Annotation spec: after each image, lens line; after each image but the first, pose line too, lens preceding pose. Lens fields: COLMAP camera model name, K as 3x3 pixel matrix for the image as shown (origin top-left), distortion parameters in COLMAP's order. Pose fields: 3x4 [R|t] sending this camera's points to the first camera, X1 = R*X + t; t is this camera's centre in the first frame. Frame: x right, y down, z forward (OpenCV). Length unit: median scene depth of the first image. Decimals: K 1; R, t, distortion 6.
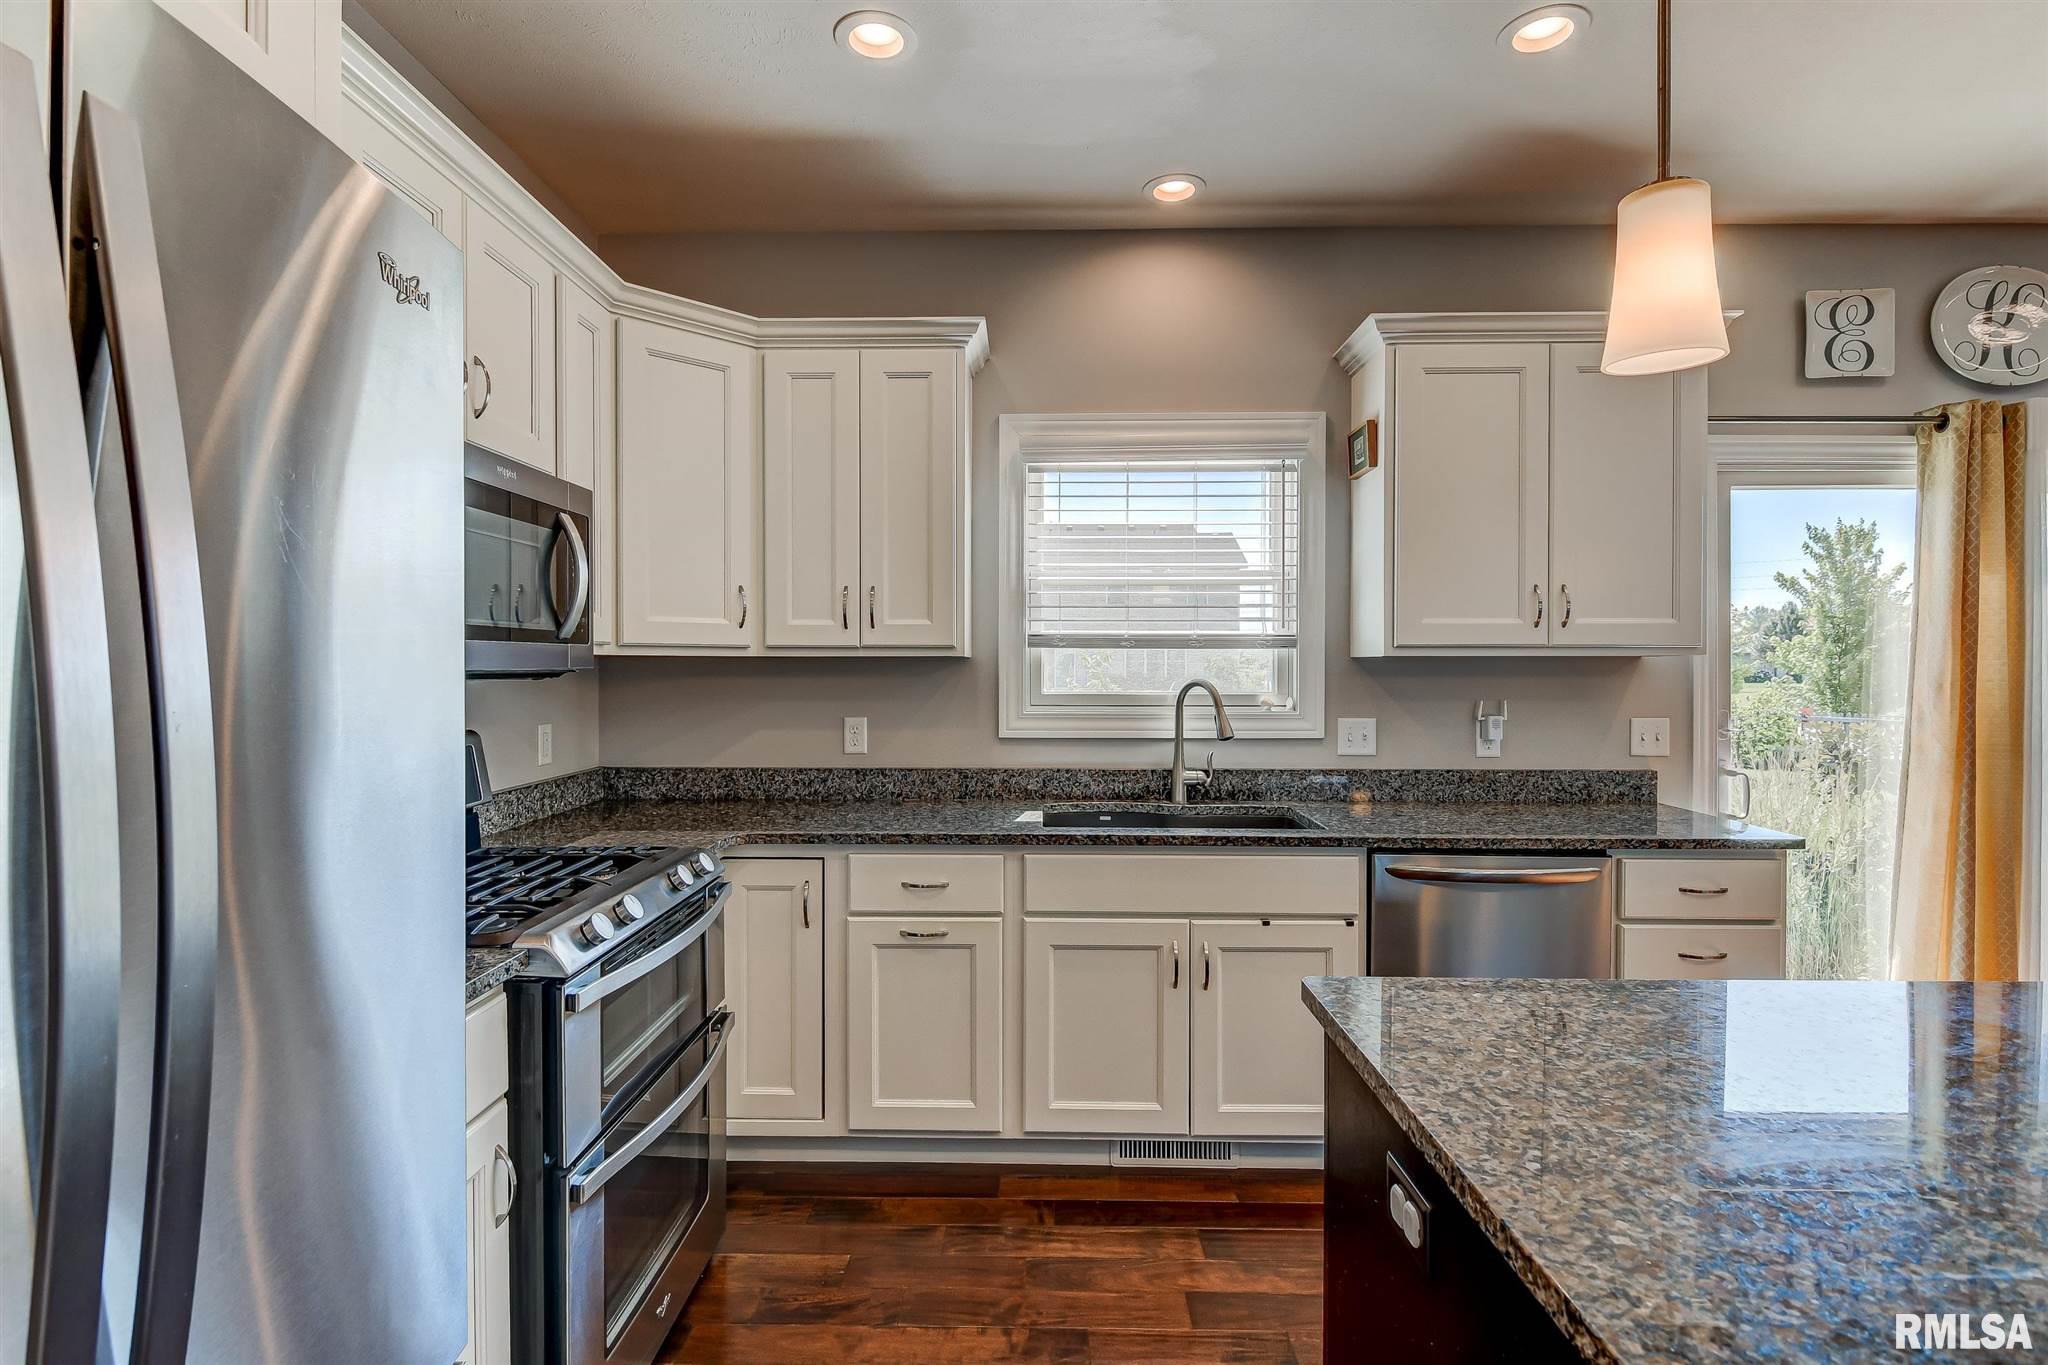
lens RADIAL K [[909.7, 0, 1021.9], [0, 909.7, 683.7], [0, 0, 1]] dist [-0.012042, -0.000607]
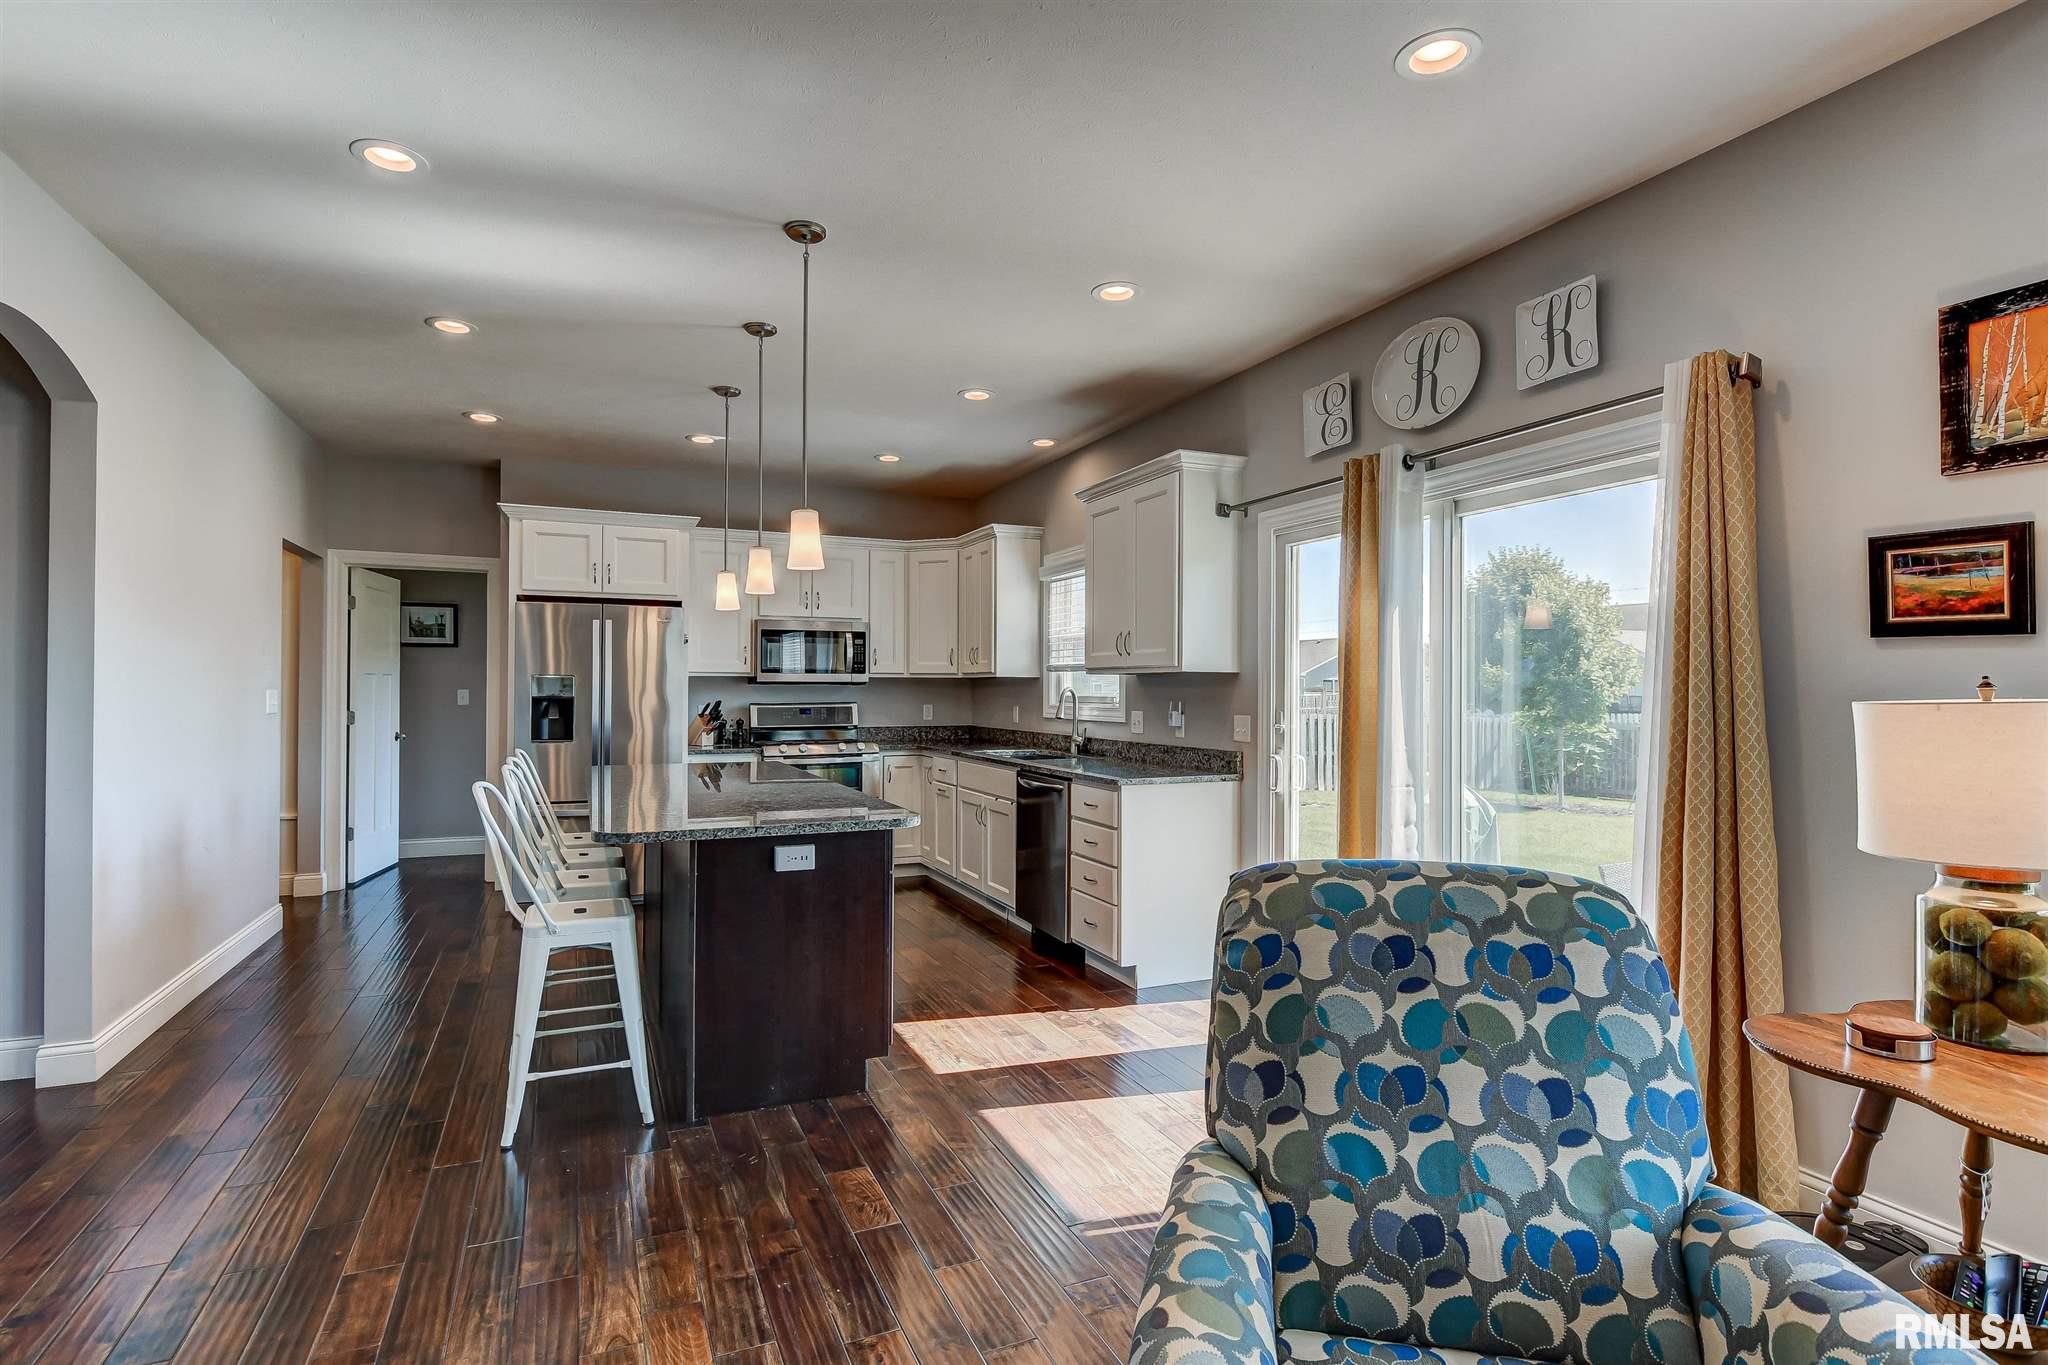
lens RADIAL K [[996.0, 0, 1038.1], [0, 996.0, 684.8], [0, 0, 1]] dist [-0.002071, -0.000025]
pose [[0.450317, -0.001595, -0.892867, 1.963648], [-0.014652, 0.999851, -0.009176, 0.008941], [0.892749, 0.017215, 0.450226, 0.008866]]
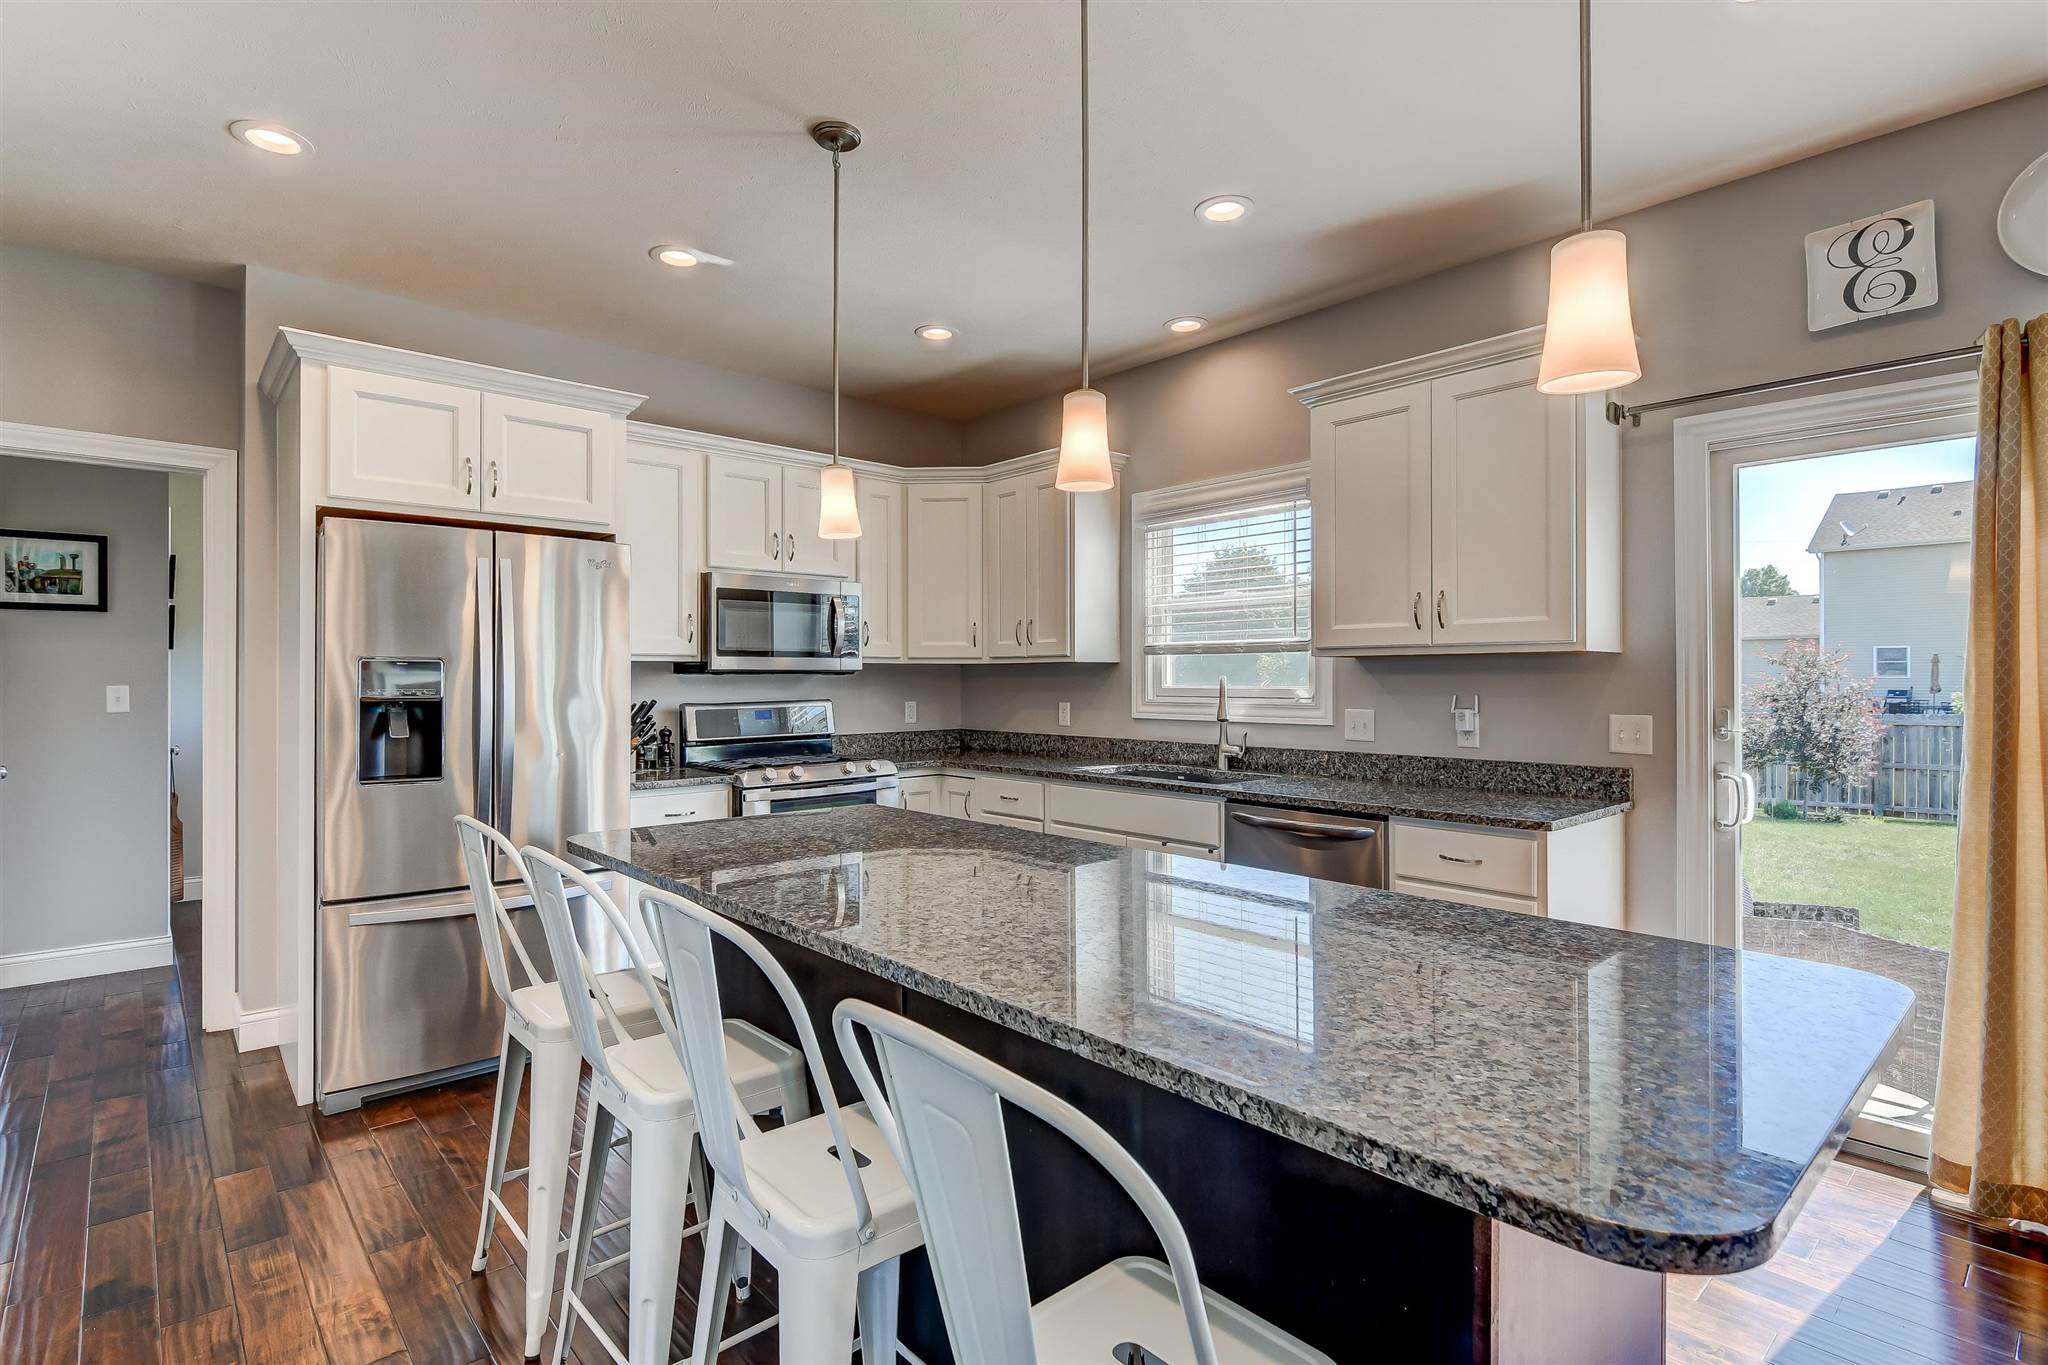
lens RADIAL K [[996.0, 0, 1037.4], [0, 996.0, 681.4], [0, 0, 1]] dist [-0.002071, -0.000025]
pose [[0.699169, 0.000862, -0.714956, 1.023441], [-0.006938, 0.999960, -0.005579, 0.012099], [0.714923, 0.008861, 0.699147, -0.214118]]
